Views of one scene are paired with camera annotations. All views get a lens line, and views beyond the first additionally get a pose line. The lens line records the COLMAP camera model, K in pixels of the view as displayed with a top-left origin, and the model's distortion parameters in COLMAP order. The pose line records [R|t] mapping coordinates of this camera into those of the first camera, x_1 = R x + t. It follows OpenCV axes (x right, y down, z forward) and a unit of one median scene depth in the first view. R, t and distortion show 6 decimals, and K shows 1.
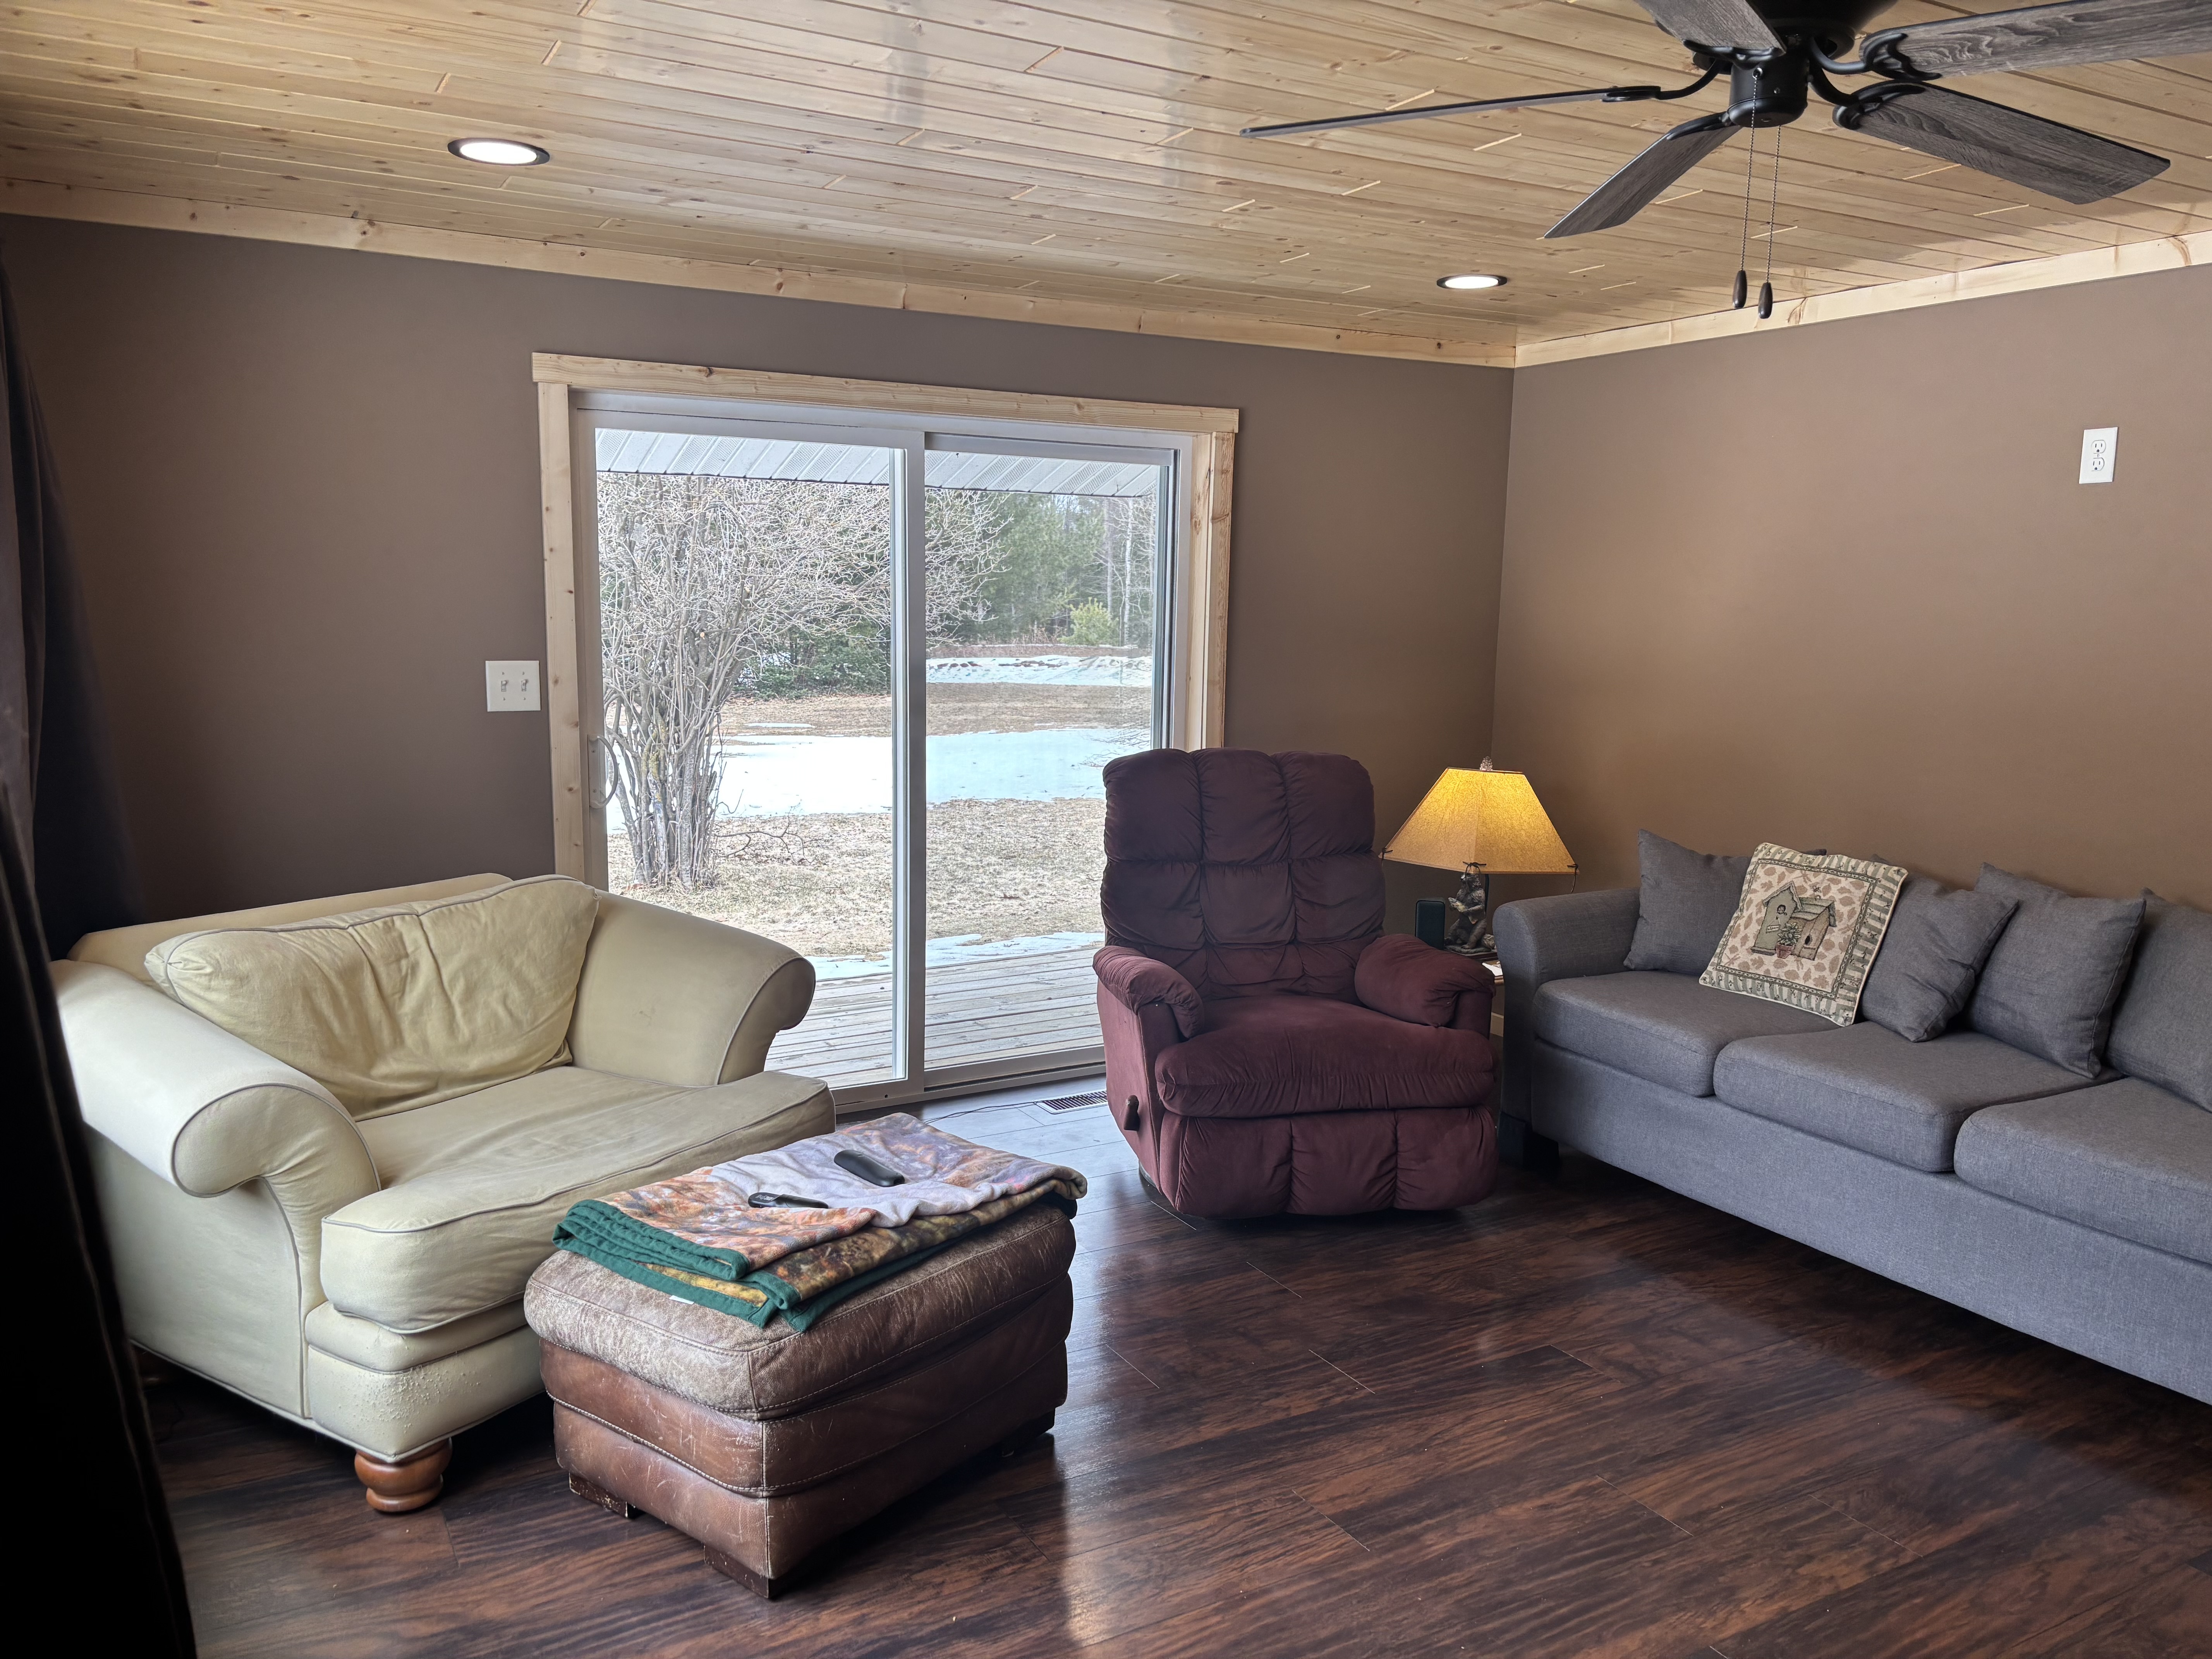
lens RADIAL K [[1674.2, 0, 1106.0], [0, 1674.2, 829.5], [0, 0, 1]] dist [0.020484, -0.008697]
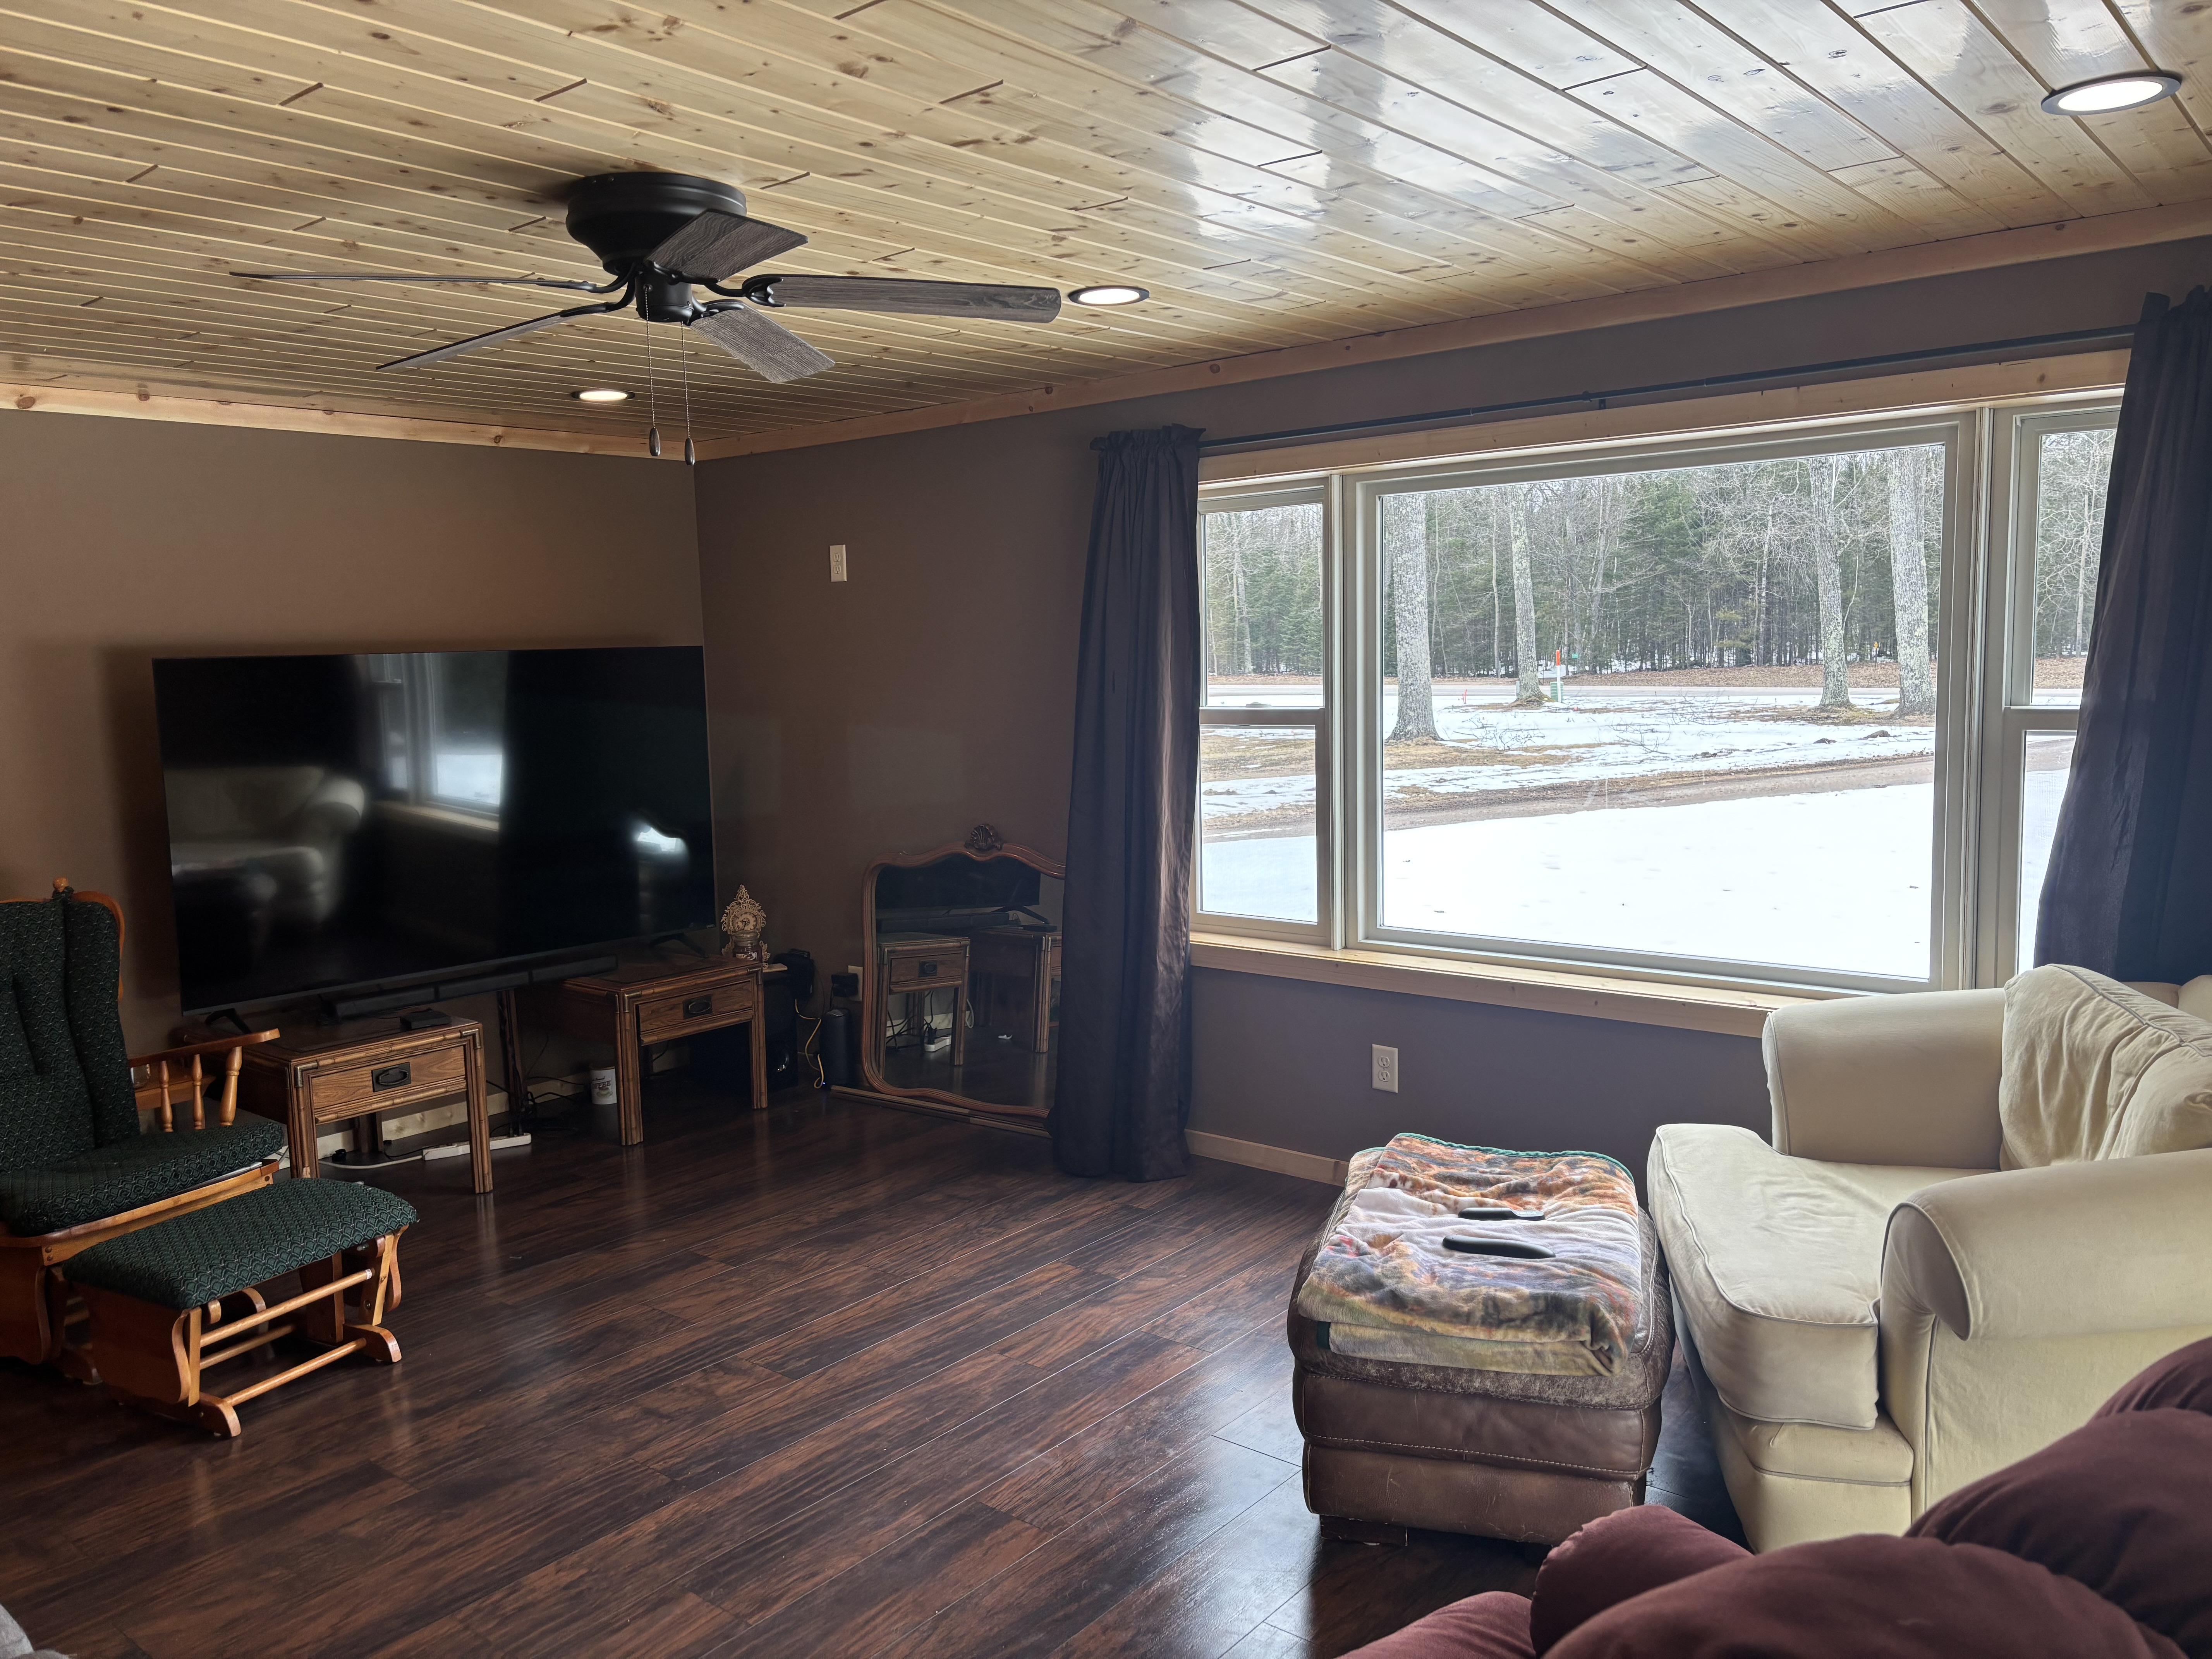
lens RADIAL K [[1679.1, 0, 1113.6], [0, 1679.1, 785.2], [0, 0, 1]] dist [0.026380, -0.003138]
pose [[-0.930542, 0.045378, -0.363361, 0.331114], [-0.035106, 0.976666, 0.211875, -0.210767], [0.364497, 0.209915, -0.907236, 1.419886]]
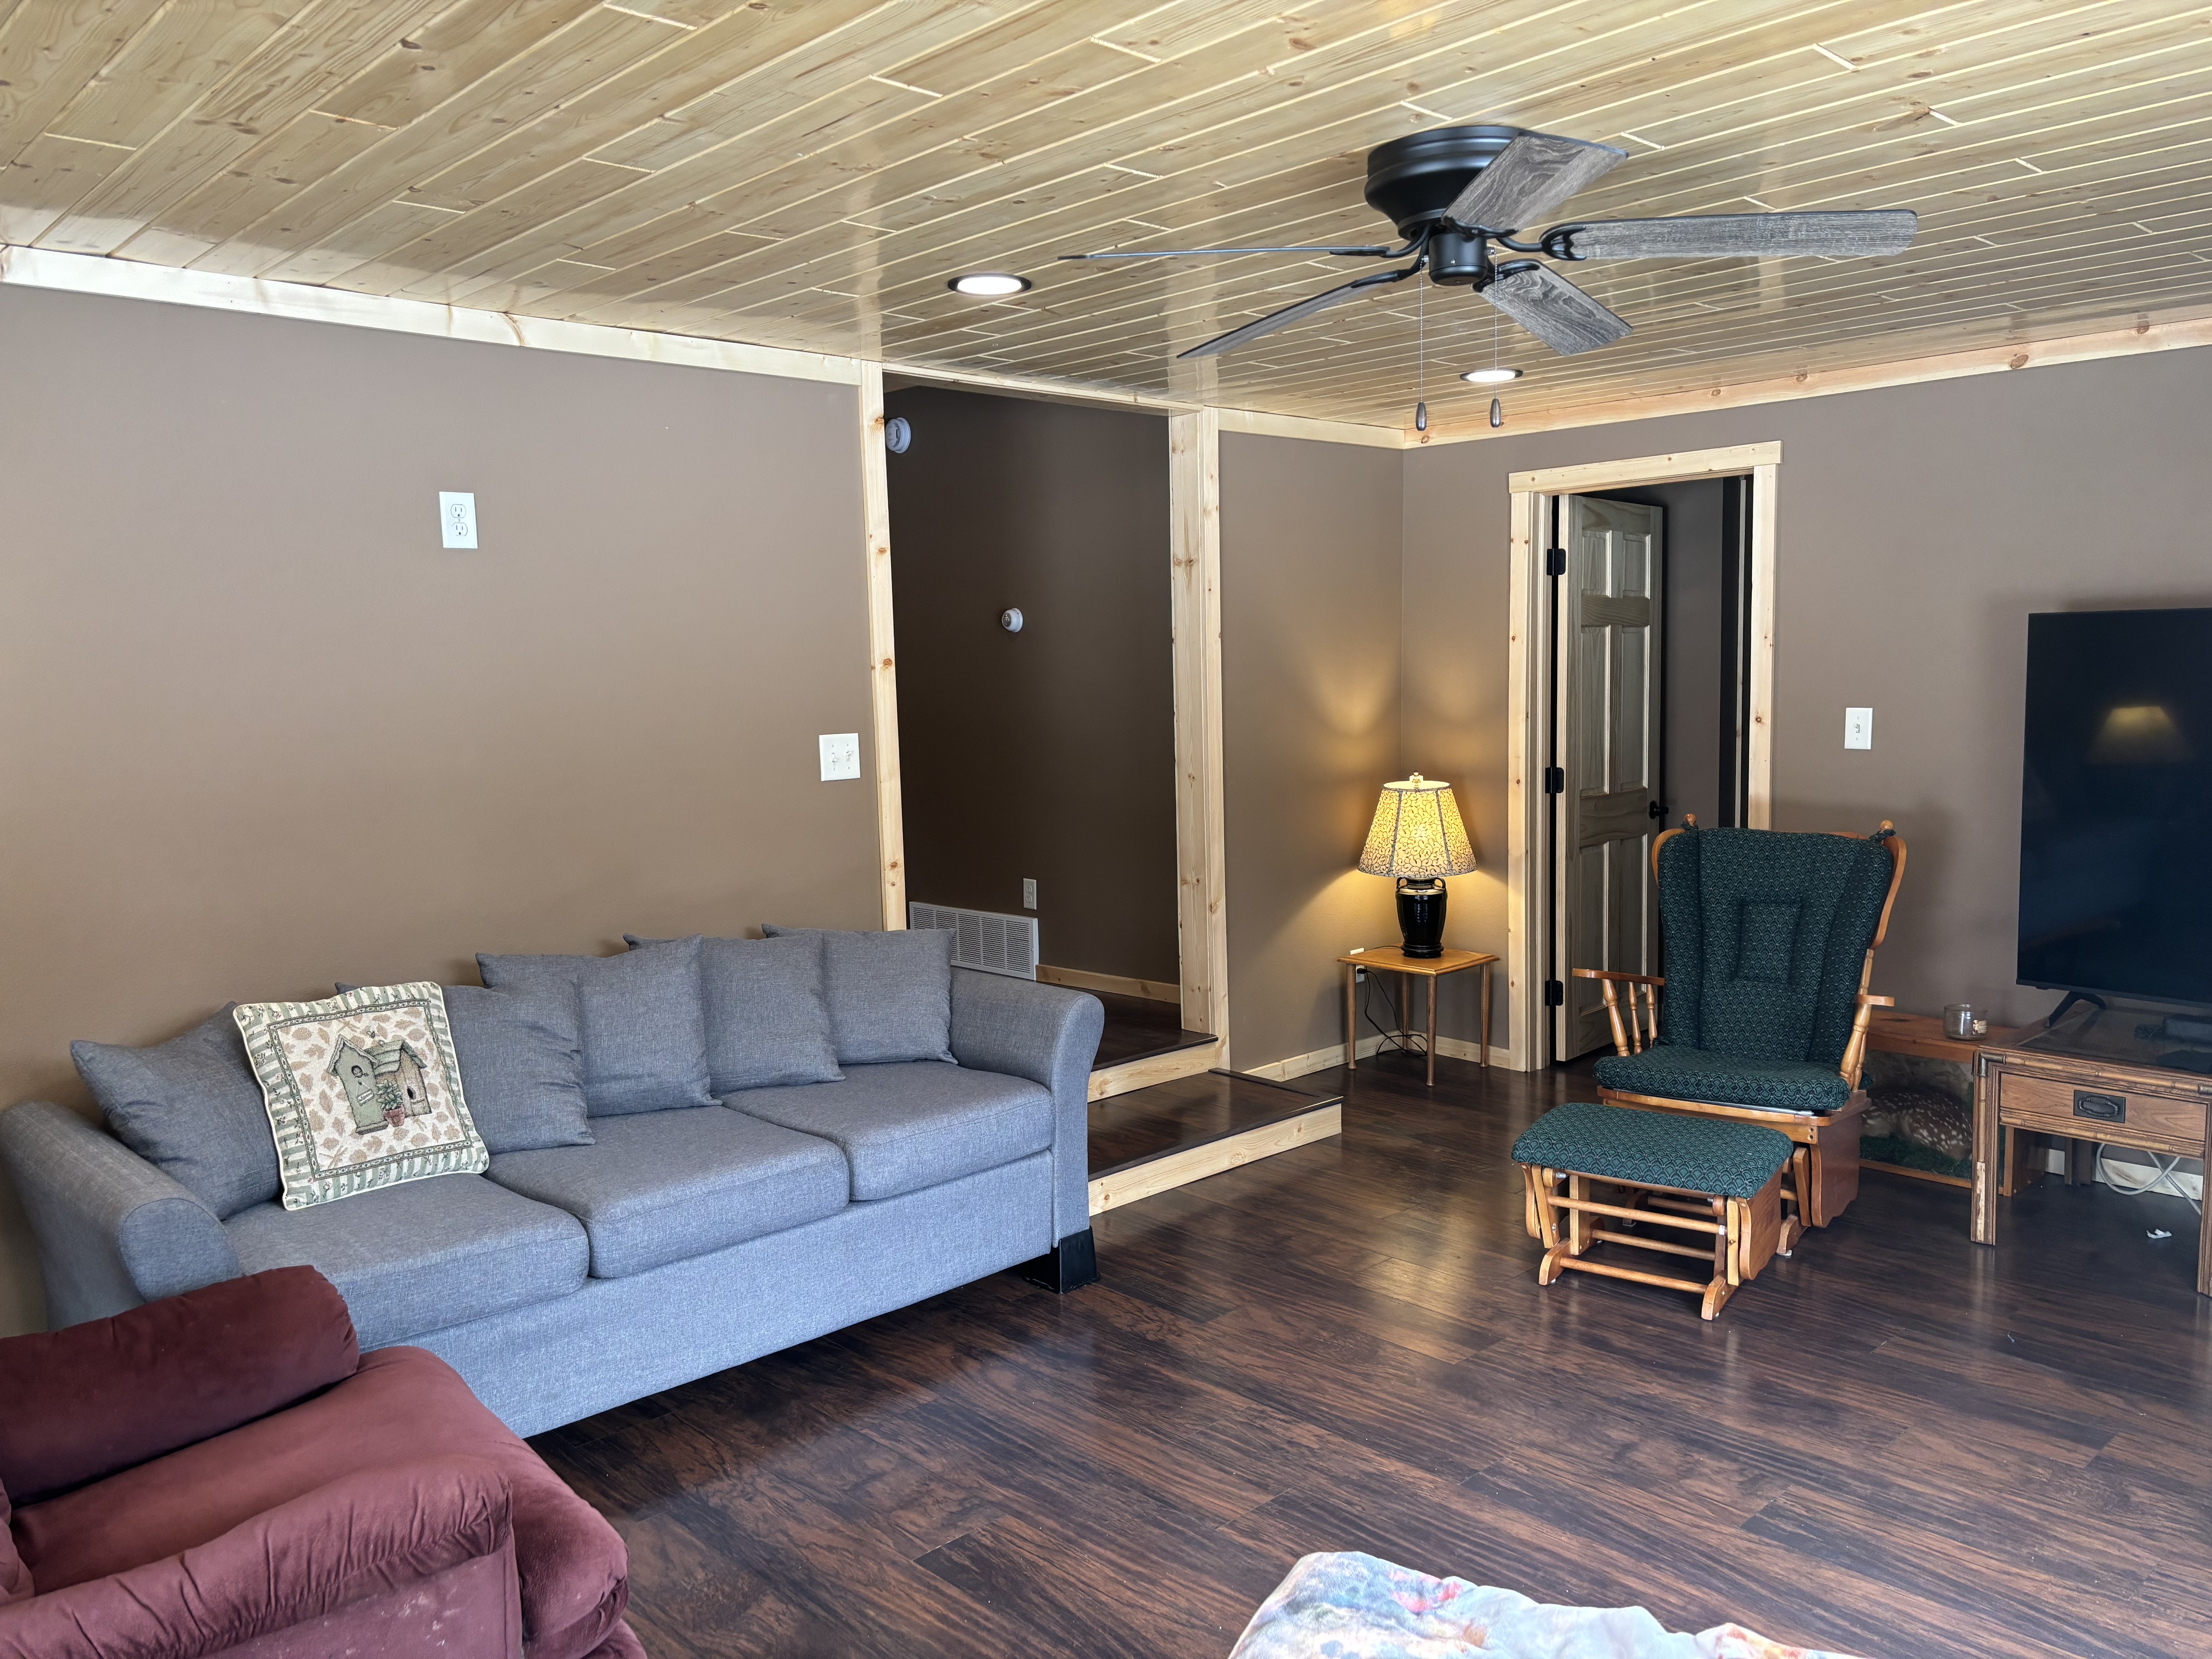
lens RADIAL K [[1674.2, 0, 1106.0], [0, 1674.2, 829.5], [0, 0, 1]] dist [0.020484, -0.008697]
pose [[-0.244138, -0.107180, 0.963799, -0.477198], [0.152506, 0.977263, 0.147308, -0.140835], [-0.957673, 0.182949, -0.222242, 0.942693]]
